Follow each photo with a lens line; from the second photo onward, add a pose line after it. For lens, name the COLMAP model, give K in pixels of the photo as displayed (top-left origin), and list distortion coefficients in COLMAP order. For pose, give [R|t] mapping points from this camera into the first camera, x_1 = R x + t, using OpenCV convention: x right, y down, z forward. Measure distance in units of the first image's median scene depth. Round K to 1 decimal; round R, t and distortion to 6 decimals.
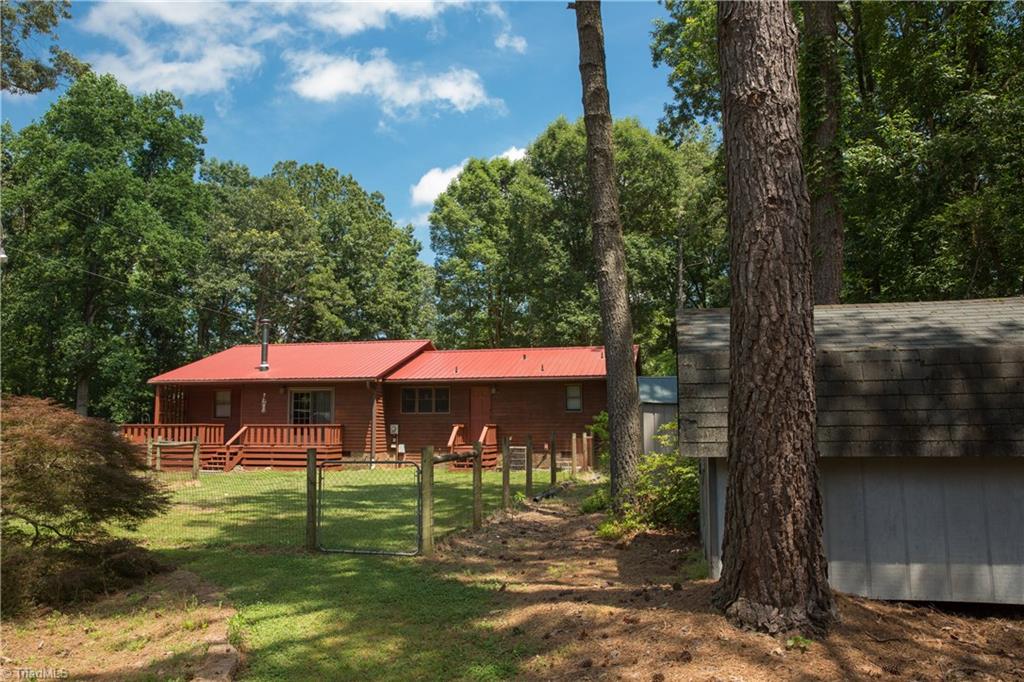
lens RADIAL K [[786.8, 0, 508.2], [0, 786.8, 334.3], [0, 0, 1]] dist [-0.069468, 0.003357]
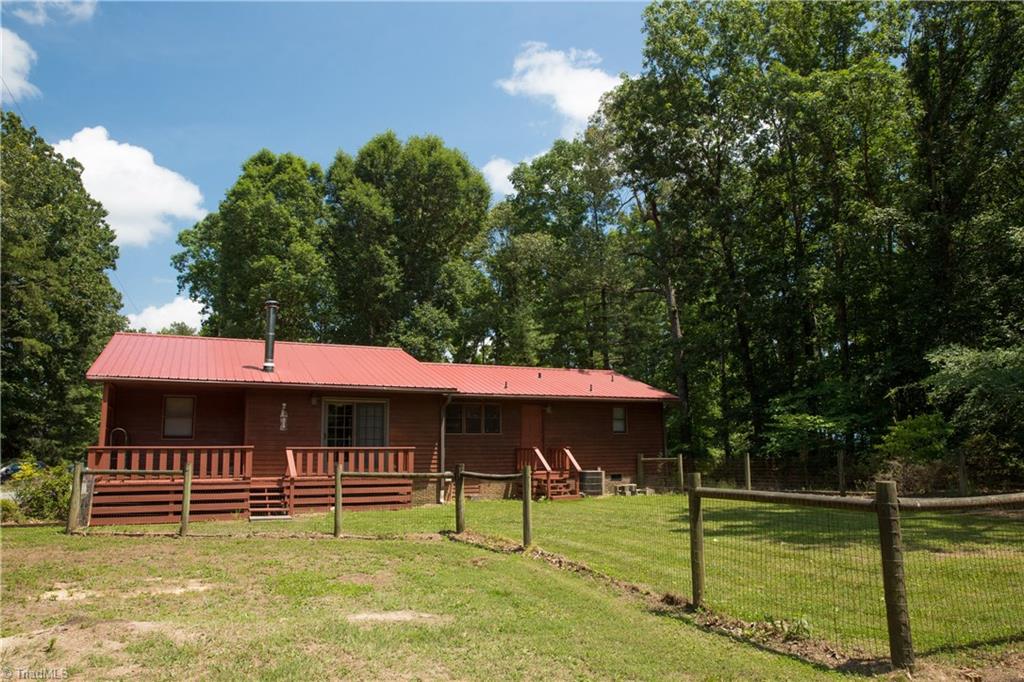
lens RADIAL K [[715.6, 0, 511.5], [0, 715.6, 338.2], [0, 0, 1]] dist [-0.107866, 0.073745]
pose [[0.769547, 0.095498, 0.631410, -0.576196], [-0.067863, 0.995386, -0.067837, 0.046535], [-0.634975, 0.009354, 0.772476, 0.375765]]
